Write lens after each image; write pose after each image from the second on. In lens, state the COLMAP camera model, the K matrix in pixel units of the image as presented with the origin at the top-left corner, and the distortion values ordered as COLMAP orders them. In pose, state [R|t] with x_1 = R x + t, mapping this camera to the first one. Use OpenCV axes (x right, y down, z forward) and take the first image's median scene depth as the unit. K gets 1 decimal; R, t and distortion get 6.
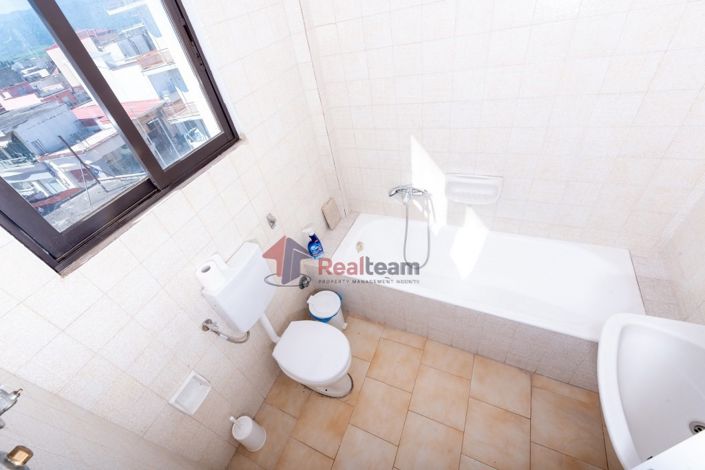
lens RADIAL K [[290.2, 0, 351.6], [0, 290.2, 238.2], [0, 0, 1]] dist [0.000199, 0.000192]
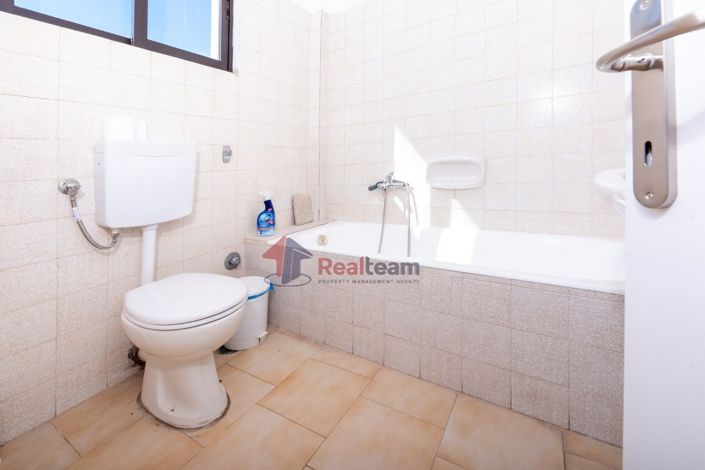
lens RADIAL K [[311.9, 0, 368.5], [0, 311.9, 176.8], [0, 0, 1]] dist [-0.000260, 0.000177]
pose [[0.982529, 0.159400, -0.096063, 0.235117], [-0.183281, 0.739099, -0.648183, 0.488205], [-0.032320, 0.654466, 0.755401, 0.270618]]
